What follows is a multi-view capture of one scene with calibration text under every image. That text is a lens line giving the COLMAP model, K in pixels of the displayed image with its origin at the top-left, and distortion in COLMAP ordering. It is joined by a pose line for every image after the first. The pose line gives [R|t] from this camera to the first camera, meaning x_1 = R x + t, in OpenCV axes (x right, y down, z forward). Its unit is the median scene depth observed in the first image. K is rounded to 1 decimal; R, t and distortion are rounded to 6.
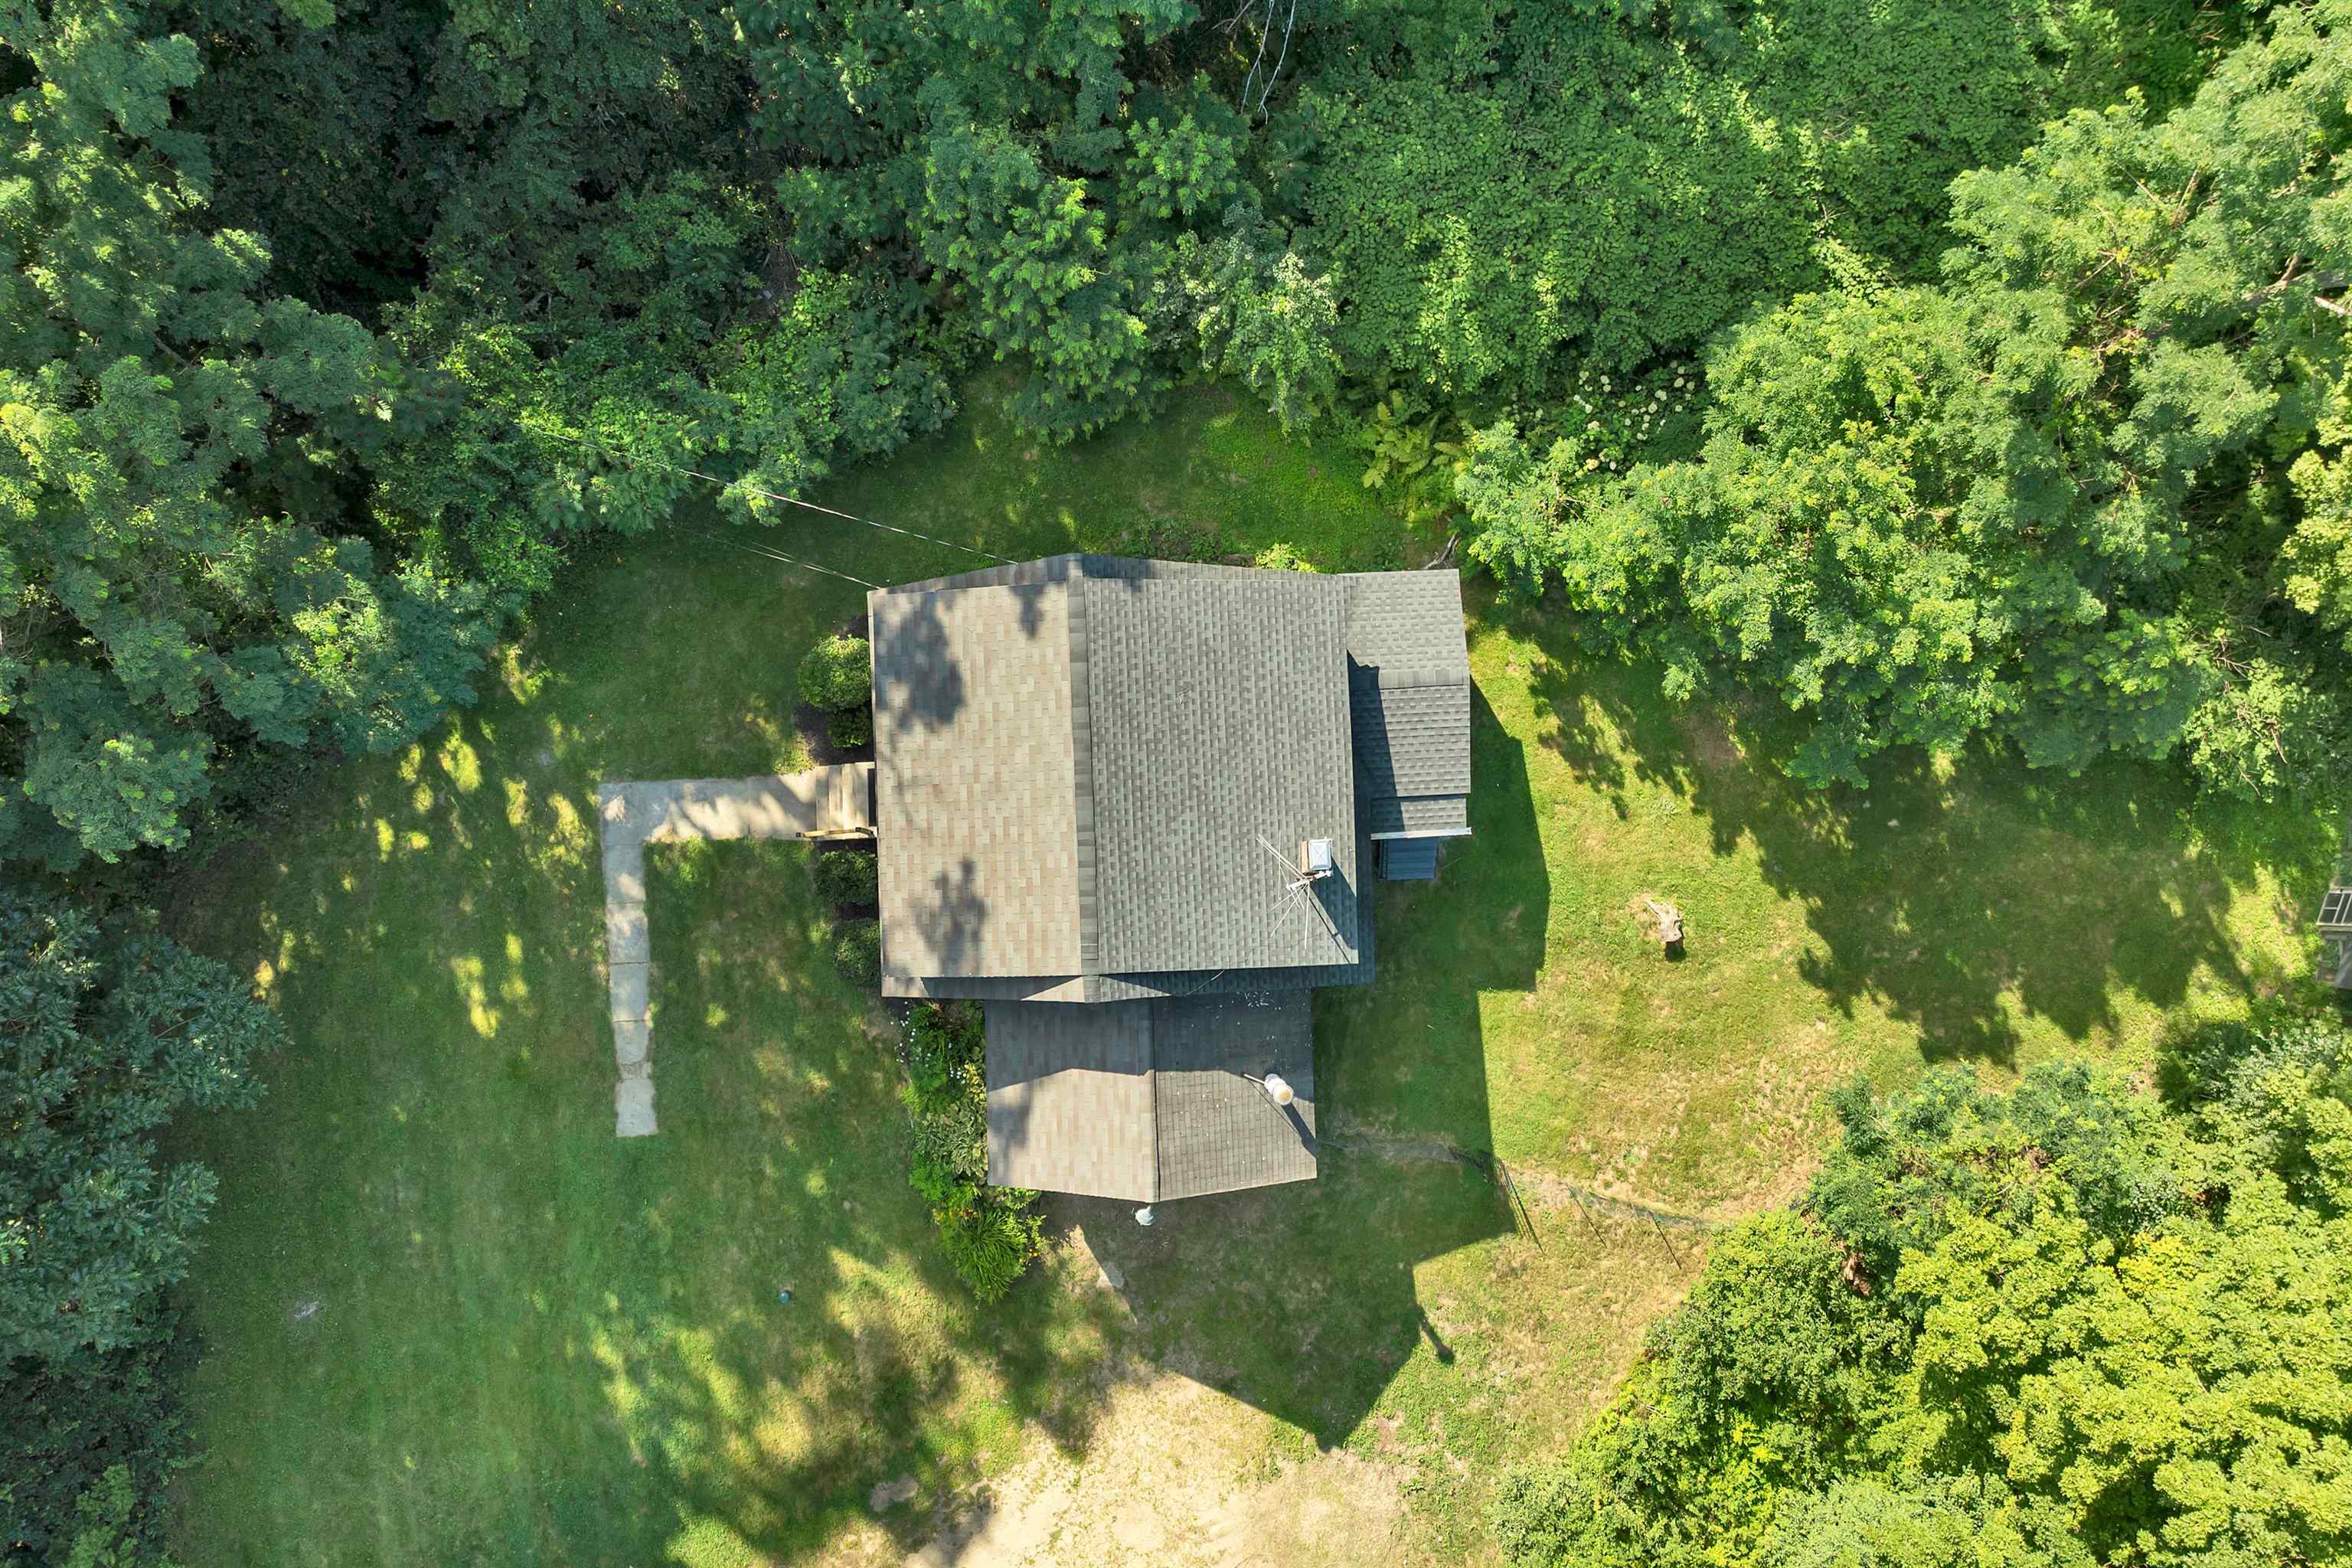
lens RADIAL K [[1645.2, 0, 1192.6], [0, 1645.2, 912.4], [0, 0, 1]] dist [-0.054874, -0.000069]
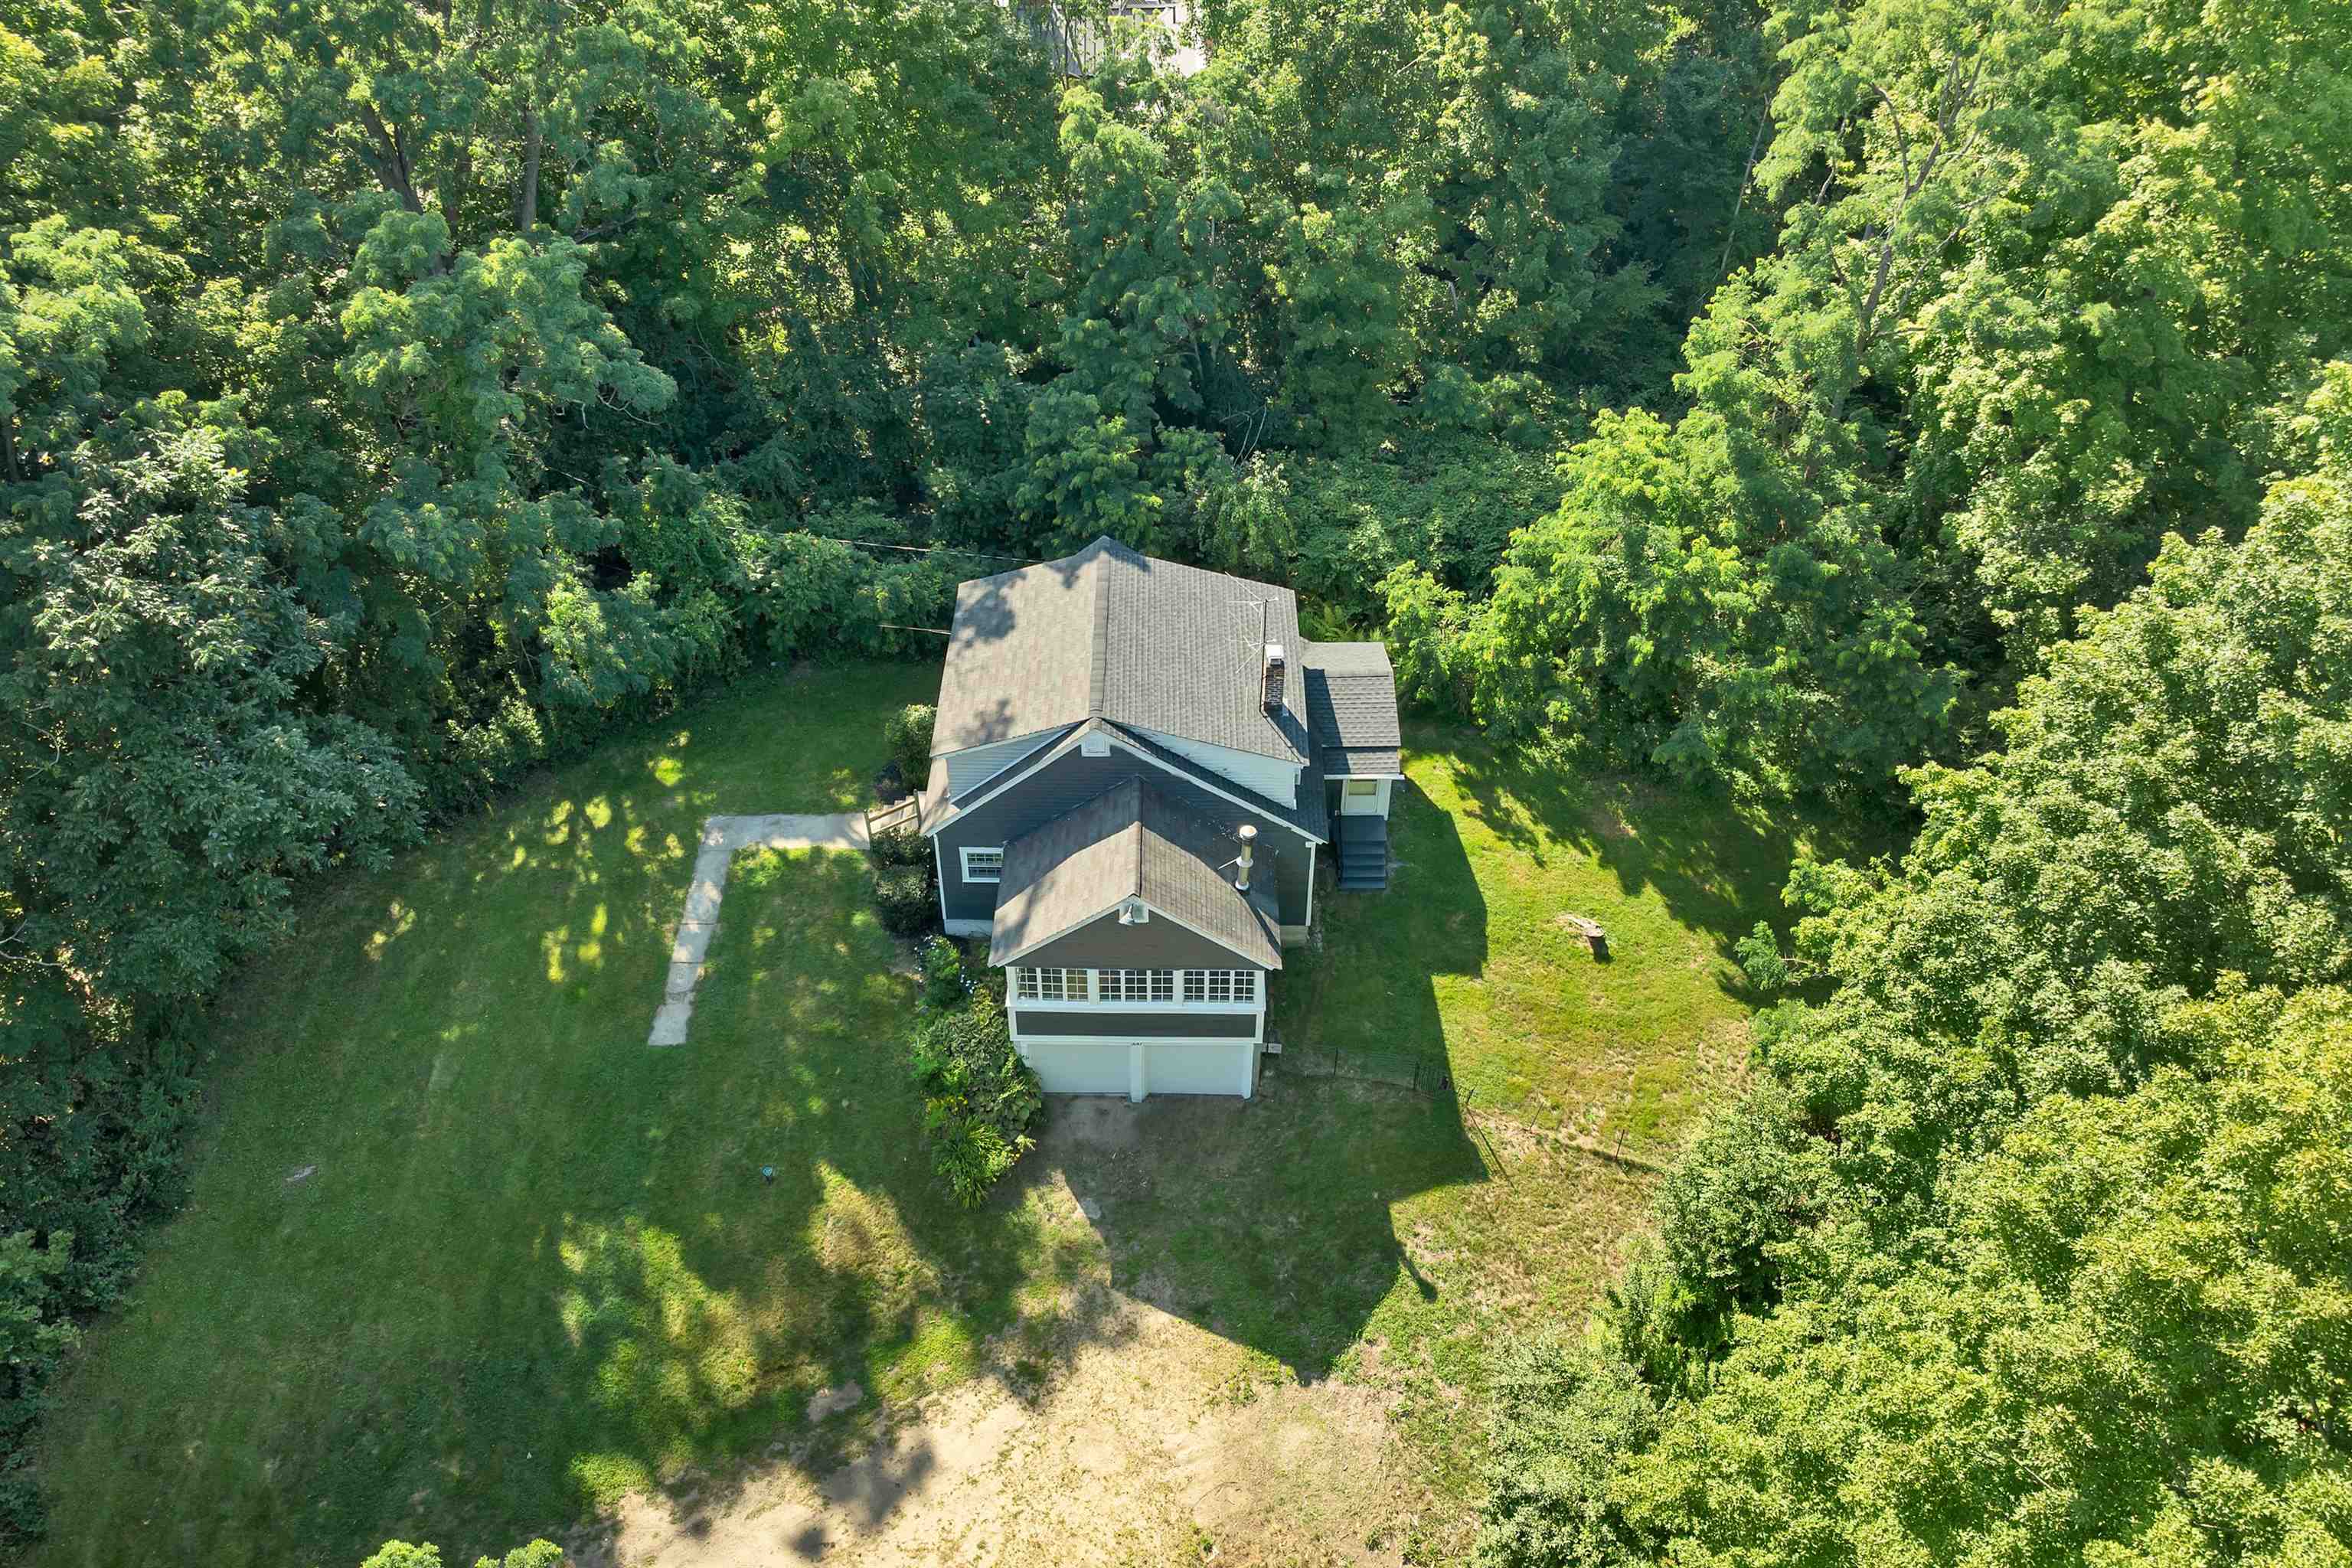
lens RADIAL K [[1634.7, 0, 1189.1], [0, 1634.7, 869.6], [0, 0, 1]] dist [-0.047618, -0.000361]
pose [[0.999564, 0.018288, -0.023170, 0.034891], [-0.029238, 0.721176, -0.692134, 0.835581], [0.004052, 0.692510, 0.721397, 0.149402]]
